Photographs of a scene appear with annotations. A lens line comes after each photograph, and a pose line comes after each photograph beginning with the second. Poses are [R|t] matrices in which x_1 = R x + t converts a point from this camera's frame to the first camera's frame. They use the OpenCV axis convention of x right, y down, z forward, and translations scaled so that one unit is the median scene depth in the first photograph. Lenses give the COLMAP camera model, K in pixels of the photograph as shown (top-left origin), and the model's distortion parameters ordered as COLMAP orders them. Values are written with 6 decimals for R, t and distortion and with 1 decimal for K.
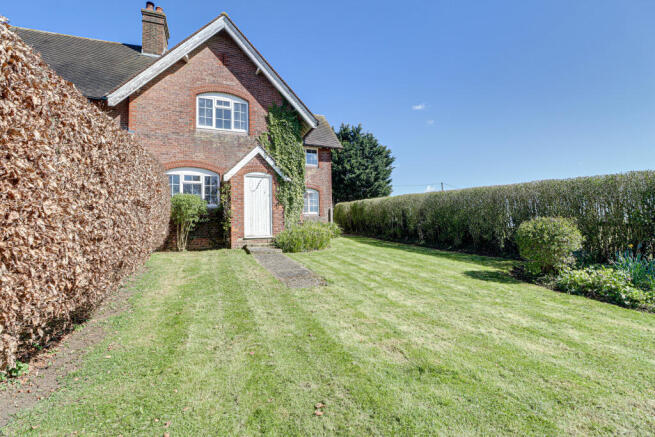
lens RADIAL K [[302.2, 0, 325.1], [0, 302.2, 215.8], [0, 0, 1]] dist [0.001161, -0.013634]
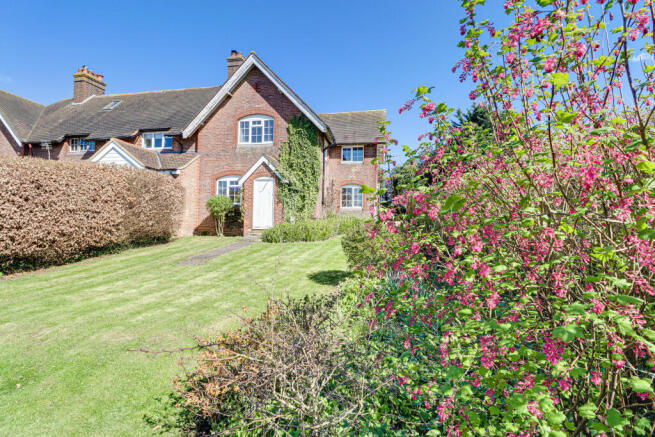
lens RADIAL K [[302.2, 0, 325.1], [0, 302.2, 215.8], [0, 0, 1]] dist [0.001161, -0.013634]
pose [[0.845171, 0.021725, -0.534055, 0.602191], [-0.003062, 0.999354, 0.035807, -0.025749], [0.534488, -0.028627, 0.844691, 0.064448]]
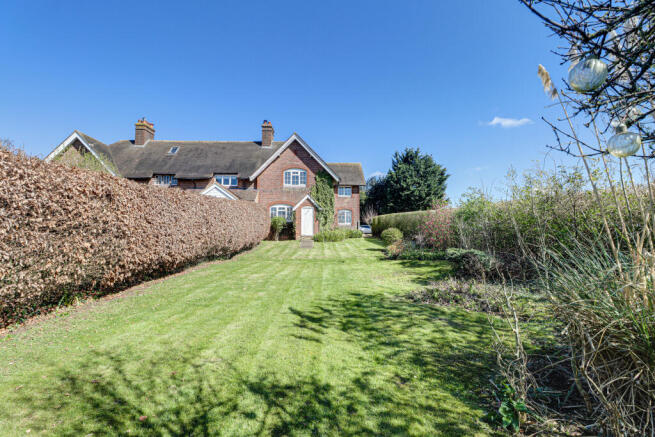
lens RADIAL K [[302.2, 0, 325.1], [0, 302.2, 215.8], [0, 0, 1]] dist [0.001161, -0.013634]
pose [[0.943780, -0.003943, -0.330550, 0.574474], [-0.002875, 0.999793, -0.020135, -0.026400], [0.330561, 0.019953, 0.943574, -0.954651]]
